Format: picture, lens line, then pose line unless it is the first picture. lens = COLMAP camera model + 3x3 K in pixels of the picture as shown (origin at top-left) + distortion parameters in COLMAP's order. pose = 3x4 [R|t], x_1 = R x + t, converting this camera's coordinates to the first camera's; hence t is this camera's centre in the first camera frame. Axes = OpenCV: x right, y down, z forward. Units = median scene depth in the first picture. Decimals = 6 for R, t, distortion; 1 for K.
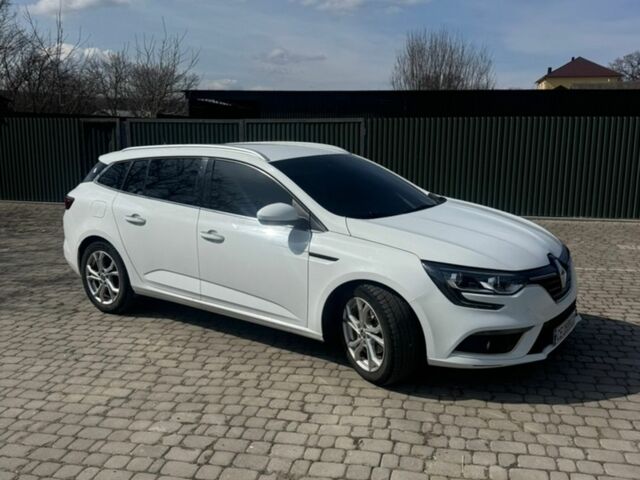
lens RADIAL K [[580.0, 0, 321.8], [0, 580.0, 228.6], [0, 0, 1]] dist [0.078534, -0.131565]
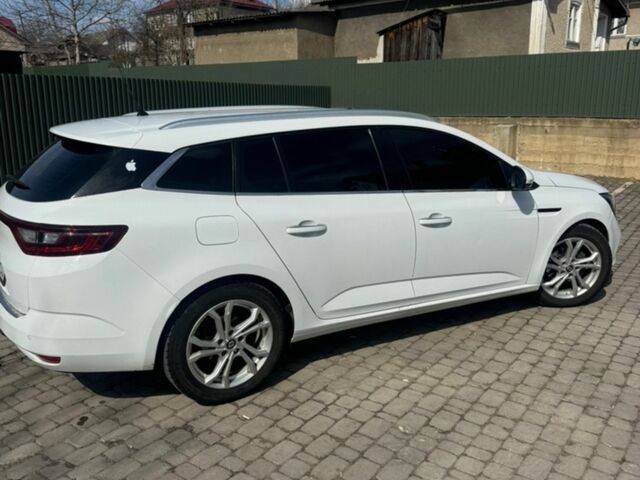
lens RADIAL K [[580.0, 0, 321.8], [0, 580.0, 228.6], [0, 0, 1]] dist [0.078534, -0.131565]
pose [[0.433997, -0.195645, 0.879415, -1.018971], [0.153277, 0.977939, 0.141921, -0.121374], [-0.887780, 0.073201, 0.454410, 0.796494]]
